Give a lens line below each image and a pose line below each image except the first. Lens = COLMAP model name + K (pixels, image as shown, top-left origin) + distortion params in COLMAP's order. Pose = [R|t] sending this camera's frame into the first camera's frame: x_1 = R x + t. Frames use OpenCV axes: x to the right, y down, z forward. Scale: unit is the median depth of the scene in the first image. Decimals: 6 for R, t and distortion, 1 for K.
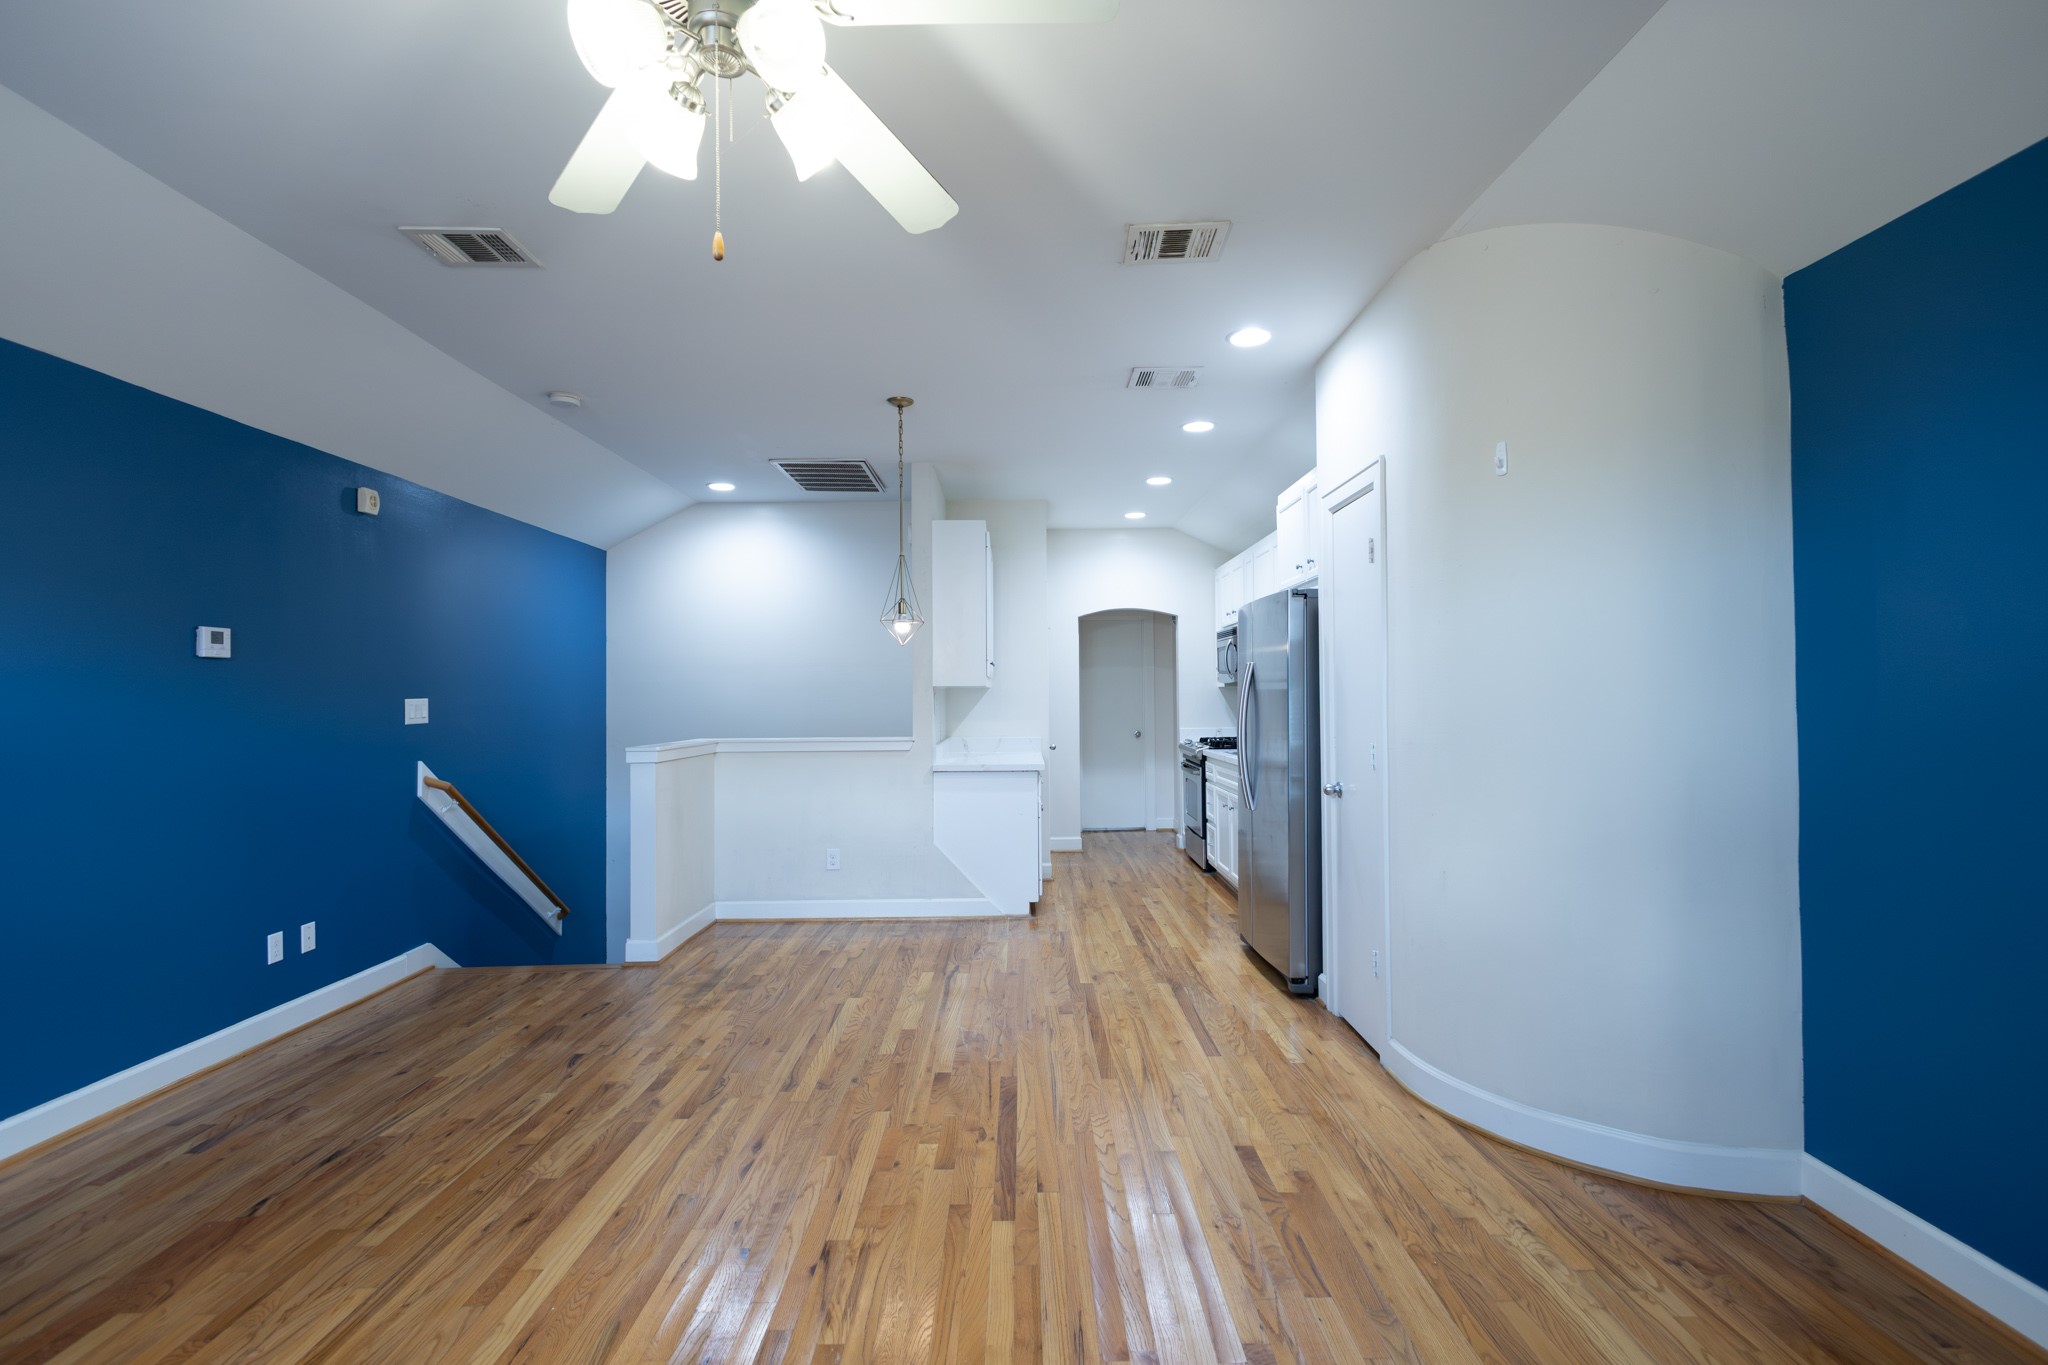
lens RADIAL K [[937.2, 0, 1030.6], [0, 937.2, 685.1], [0, 0, 1]] dist [0.013695, -0.005006]
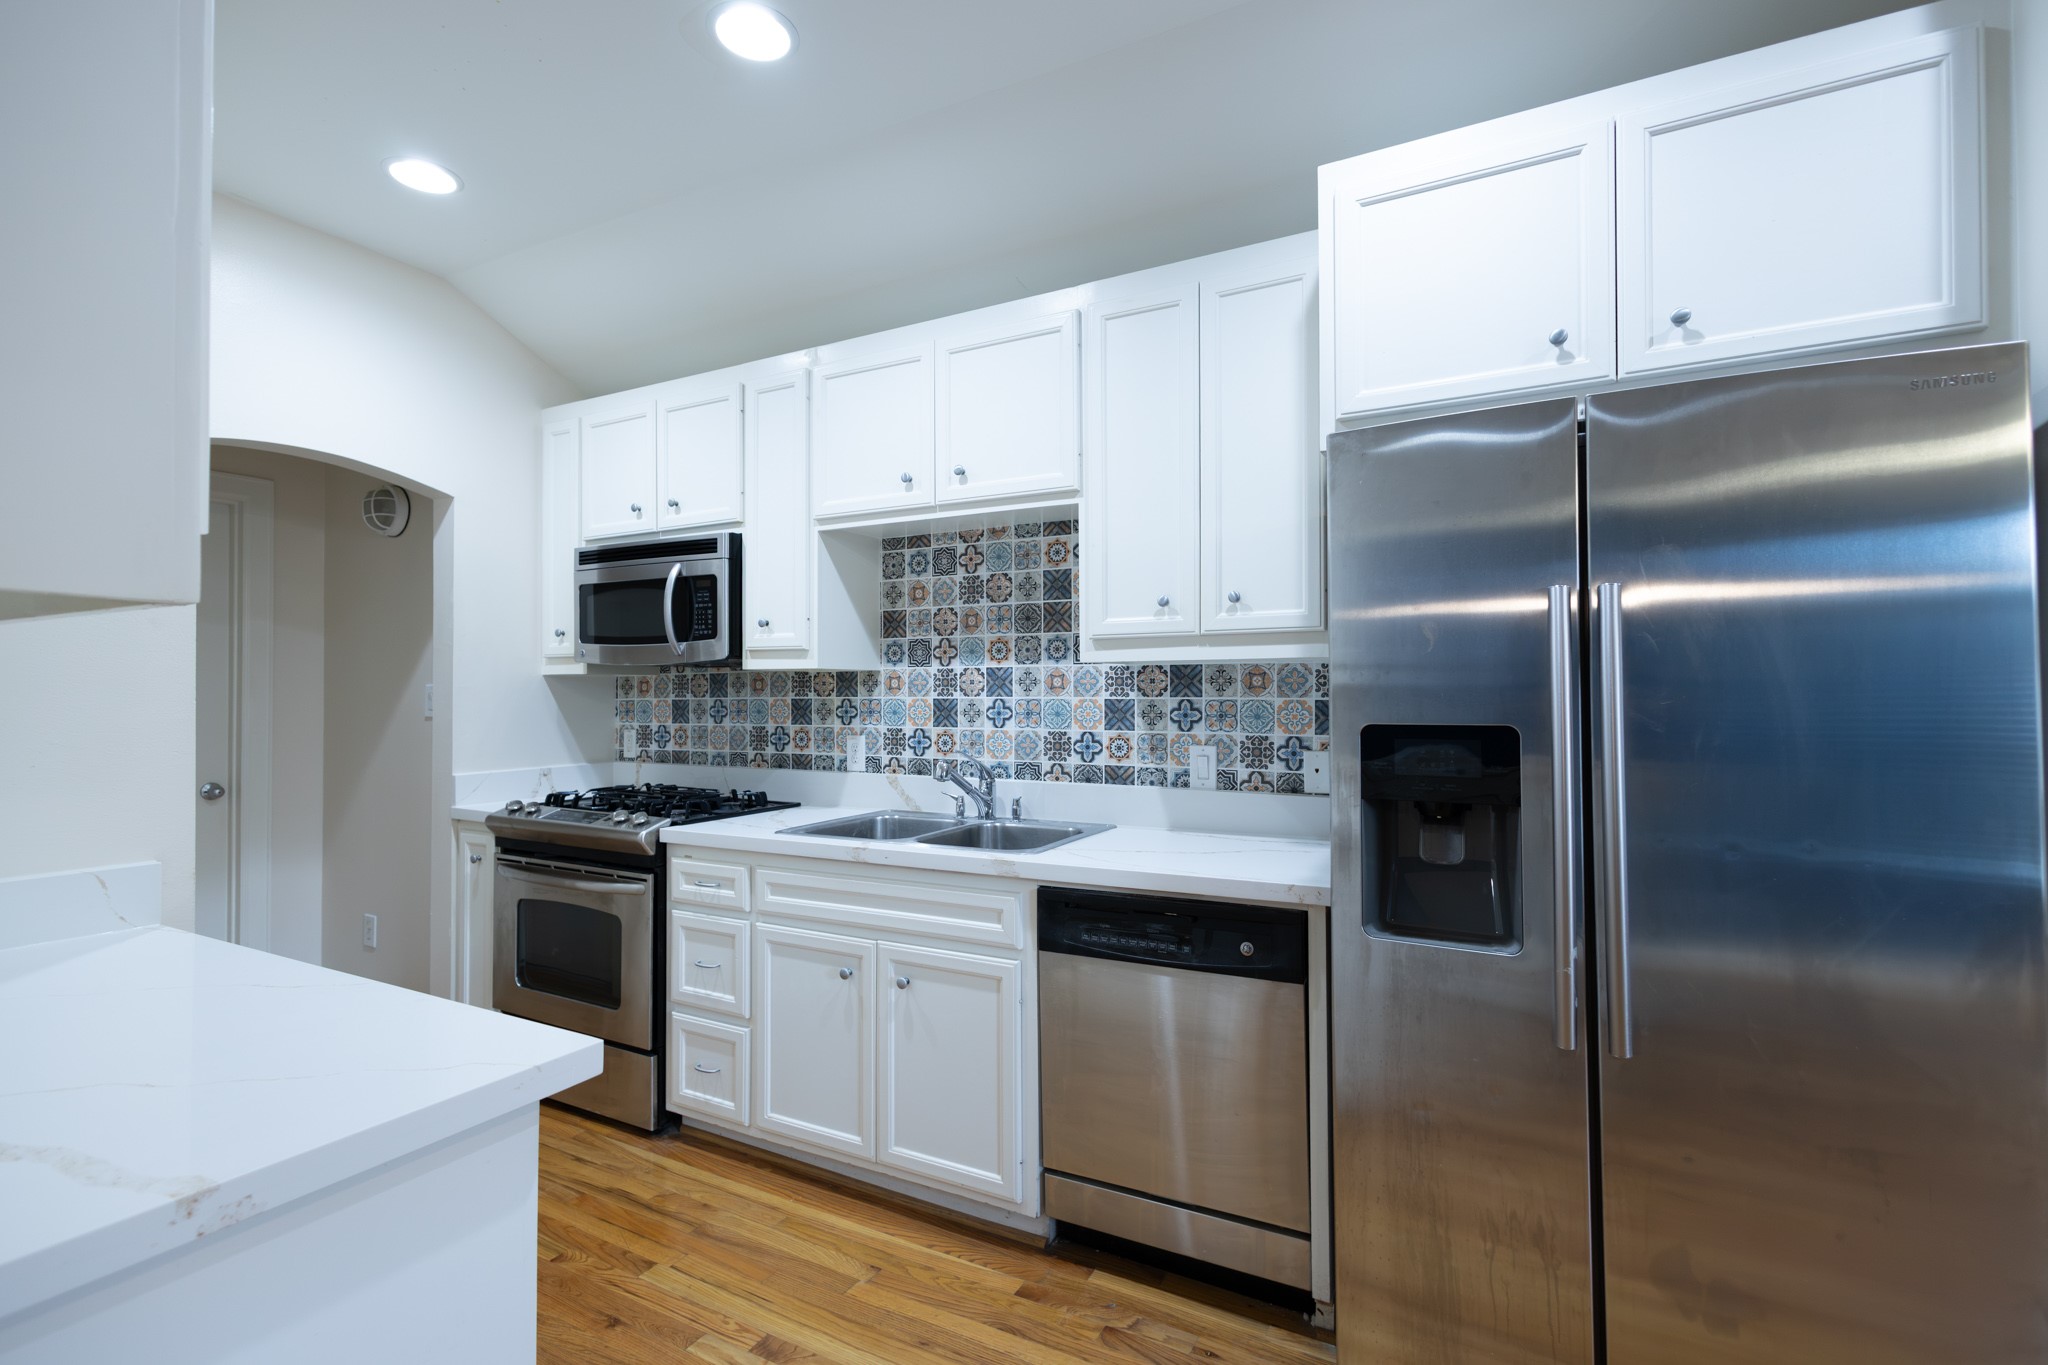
lens RADIAL K [[937.2, 0, 1023.6], [0, 937.2, 681.5], [0, 0, 1]] dist [0.013695, -0.005006]
pose [[0.487268, 0.019388, 0.873037, -0.159251], [-0.012256, 0.999807, -0.015363, 0.018456], [-0.873166, -0.003214, 0.487412, 1.188050]]
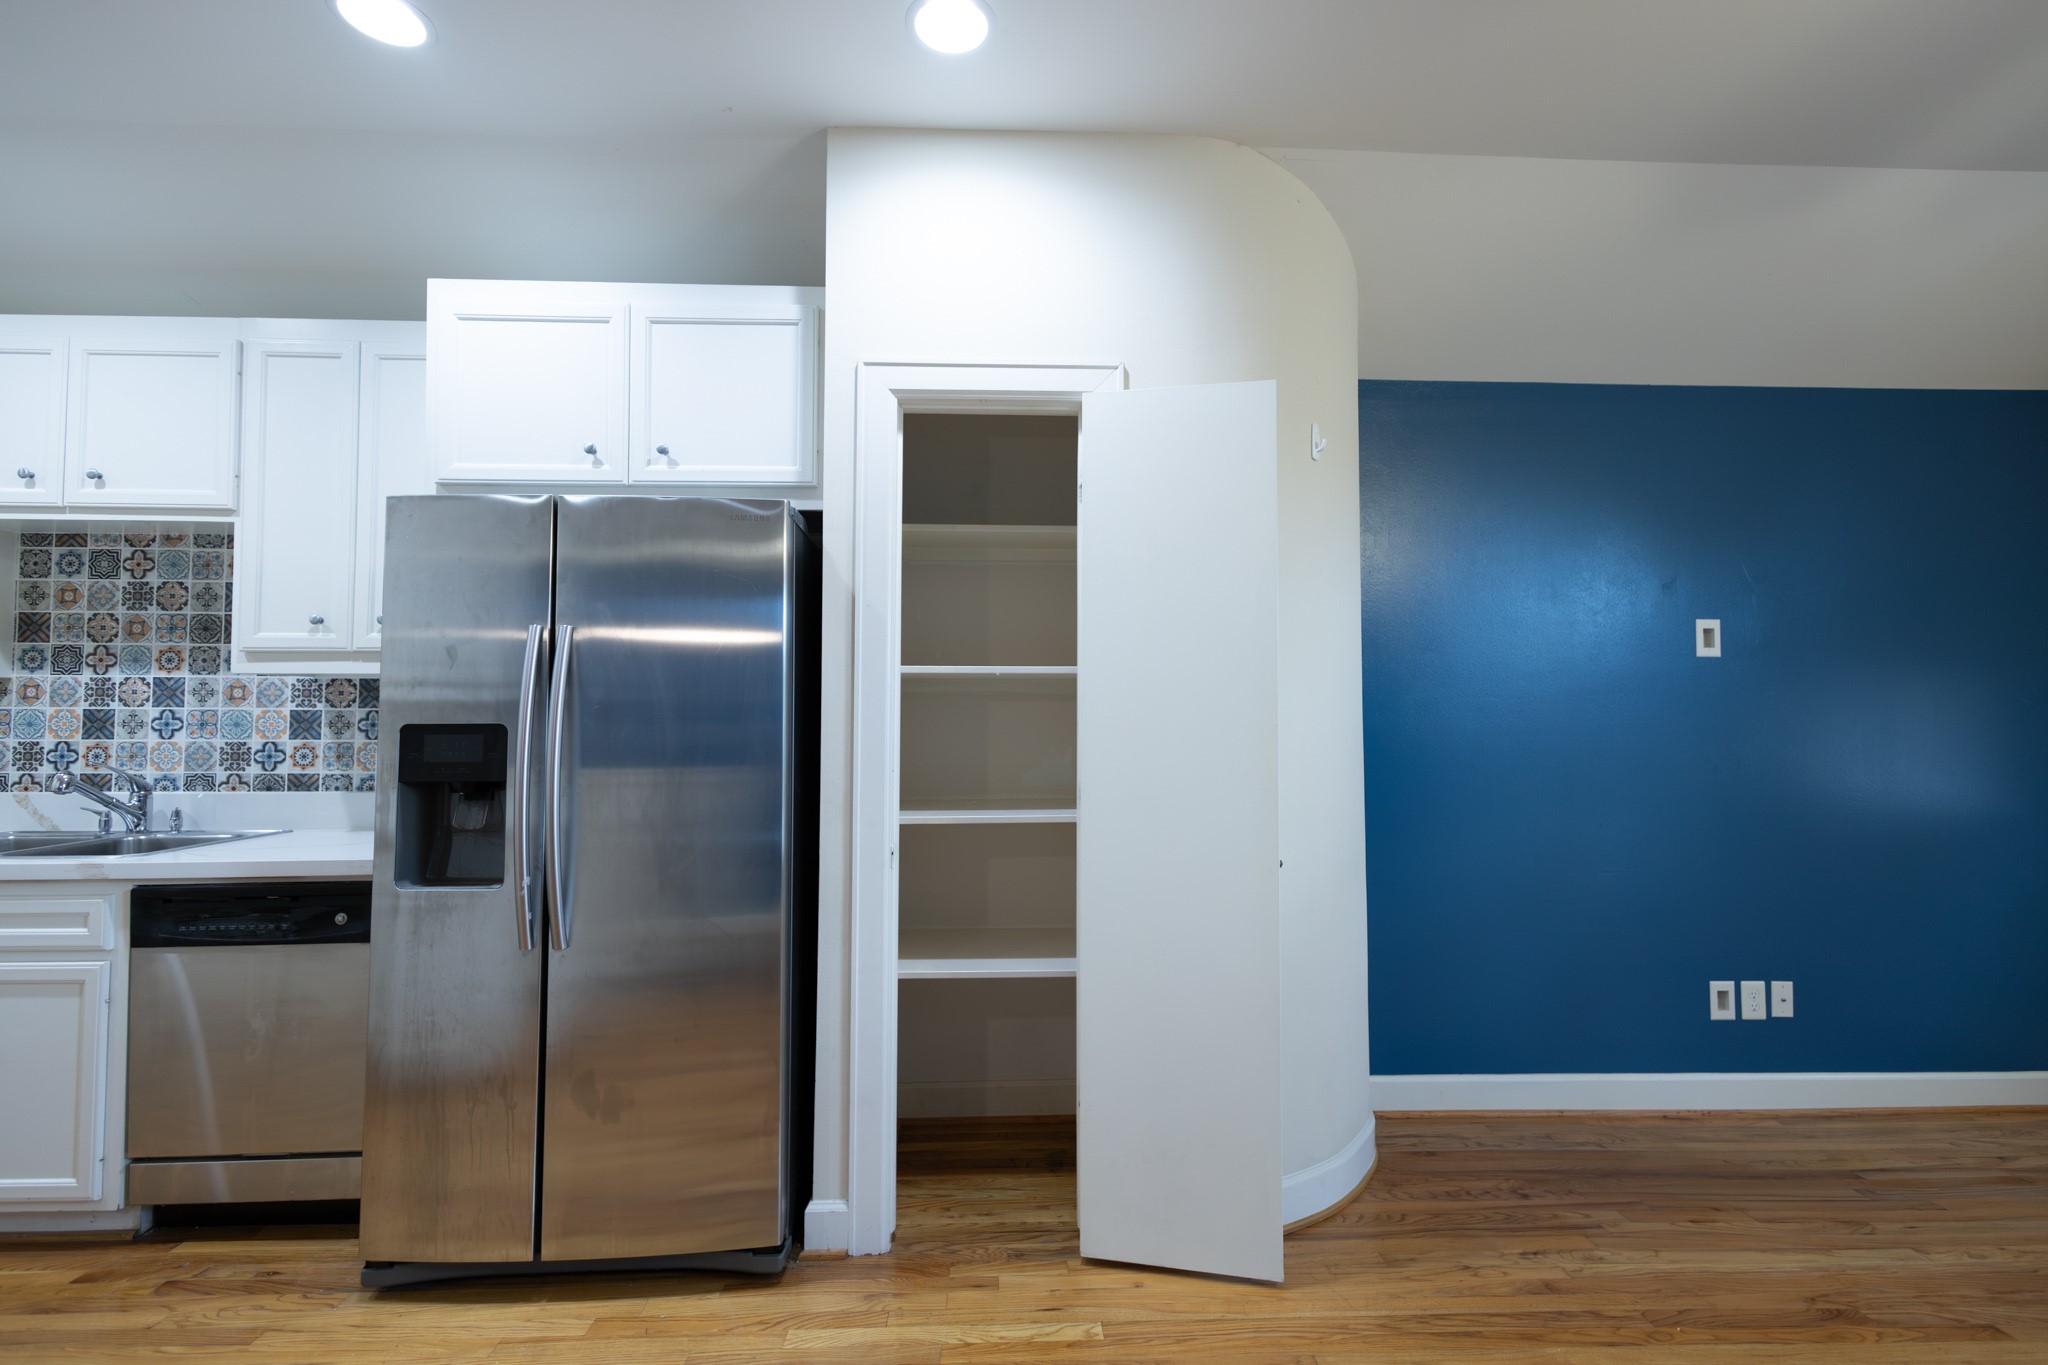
lens RADIAL K [[937.2, 0, 1030.3], [0, 937.2, 681.8], [0, 0, 1]] dist [0.013695, -0.005006]
pose [[-0.025299, 0.049753, 0.998441, -0.269864], [-0.013726, 0.998649, -0.050111, 0.027311], [-0.999586, -0.014973, -0.024582, 0.912528]]
